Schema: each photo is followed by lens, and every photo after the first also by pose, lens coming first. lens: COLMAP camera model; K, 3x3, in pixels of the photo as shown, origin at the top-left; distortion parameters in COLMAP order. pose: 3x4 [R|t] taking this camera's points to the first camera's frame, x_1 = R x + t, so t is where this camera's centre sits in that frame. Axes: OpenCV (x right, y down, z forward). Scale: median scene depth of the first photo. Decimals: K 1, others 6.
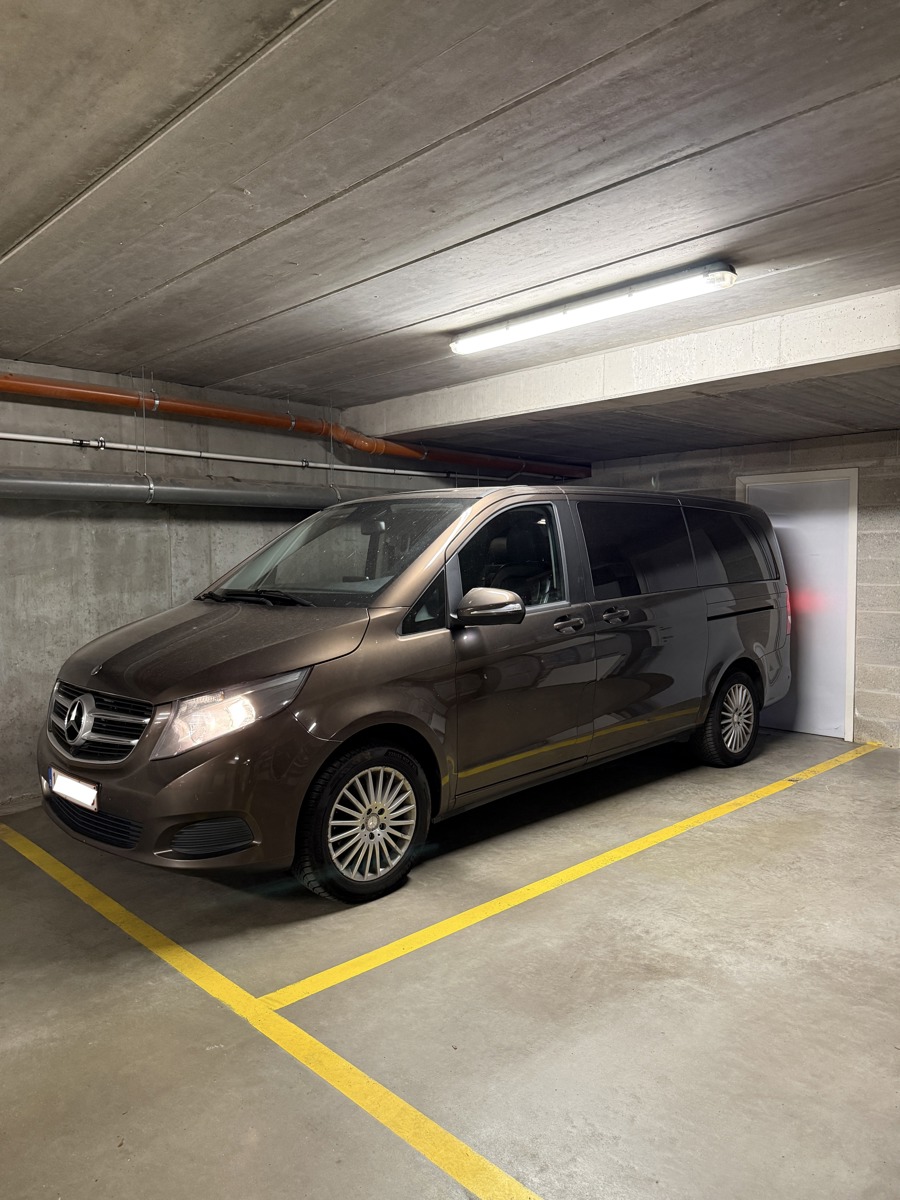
lens RADIAL K [[832.6, 0, 450.0], [0, 832.6, 600.0], [0, 0, 1]] dist [0.161546, -0.320999]
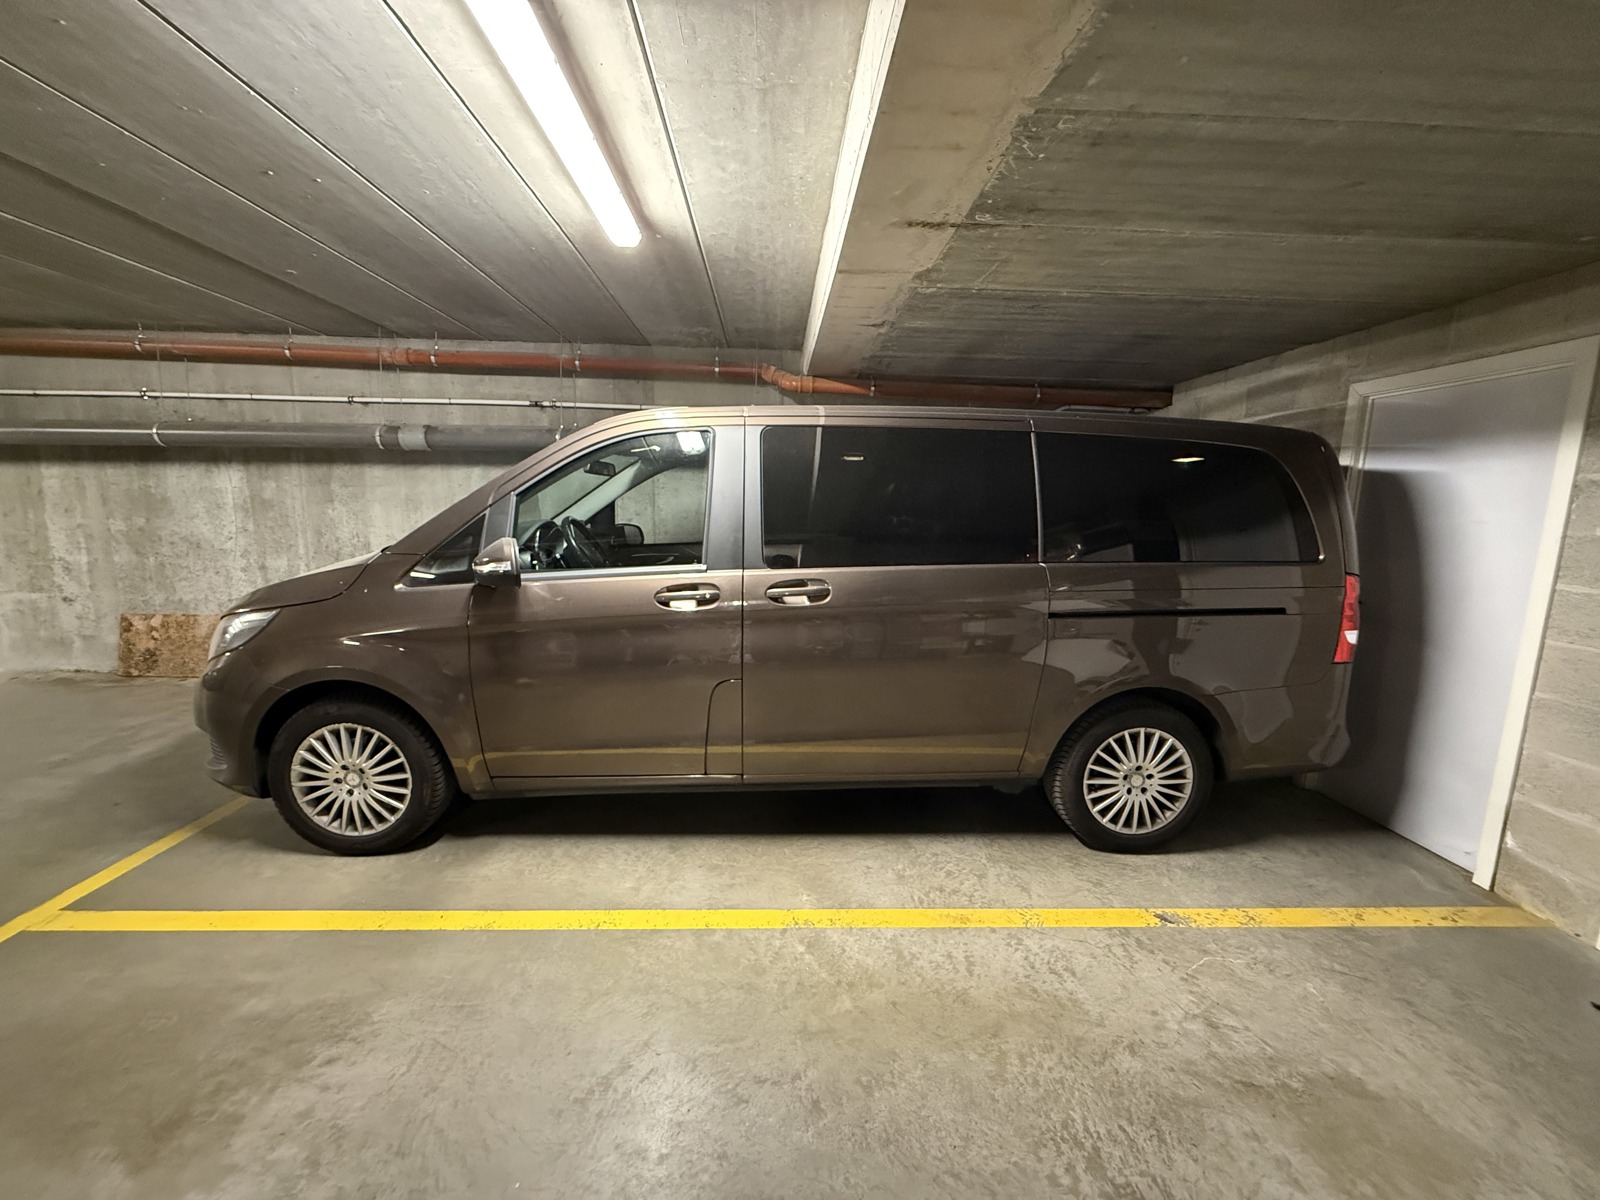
lens RADIAL K [[638.9, 0, 797.5], [0, 638.9, 599.1], [0, 0, 1]] dist [0.000957, 0.000291]
pose [[0.743255, 0.121798, -0.657827, 0.491620], [-0.061157, 0.991541, 0.114487, -0.032995], [0.666207, -0.044862, 0.744417, 0.546534]]
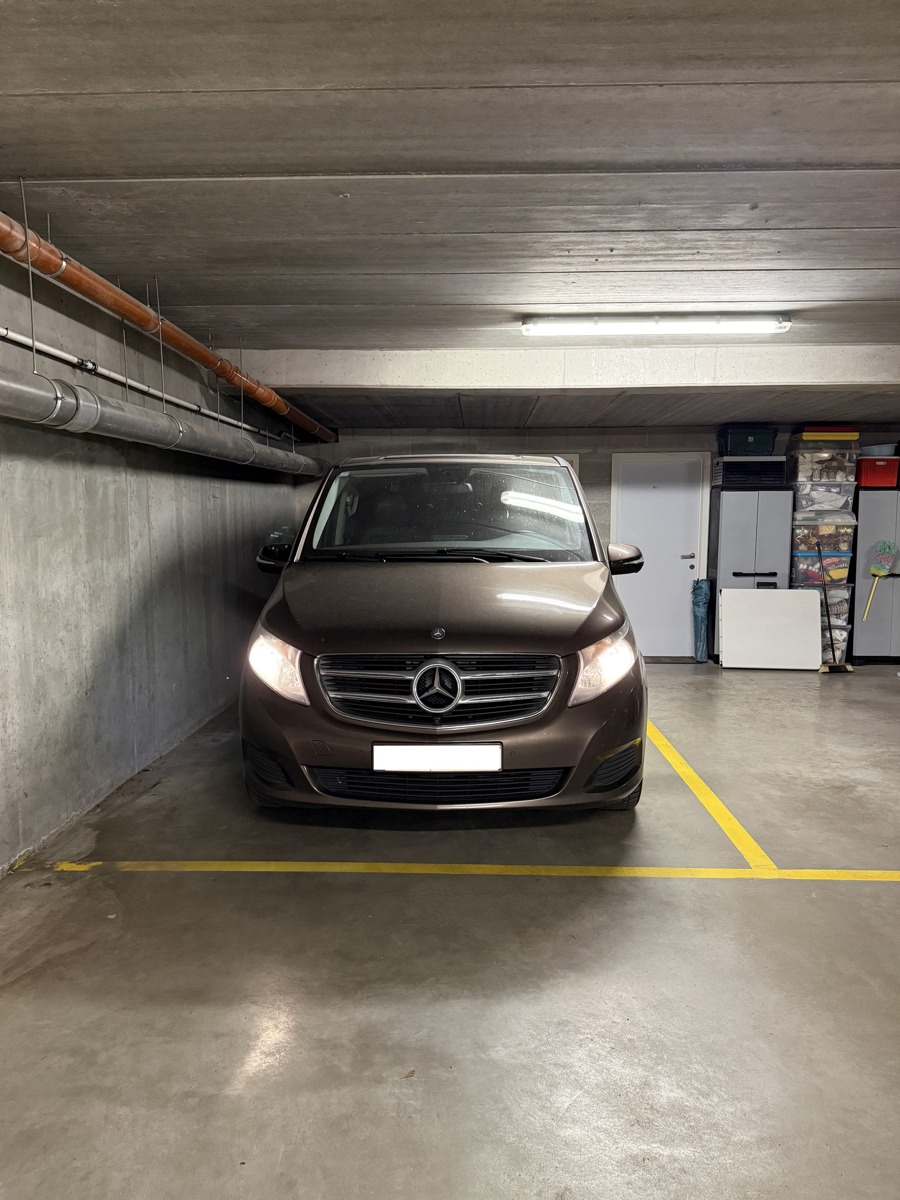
lens RADIAL K [[832.6, 0, 450.0], [0, 832.6, 600.0], [0, 0, 1]] dist [0.161546, -0.320999]
pose [[0.721540, -0.060124, 0.689757, -0.730787], [0.030799, 0.998024, 0.054777, -0.004359], [-0.691687, -0.018280, 0.721966, 0.216679]]
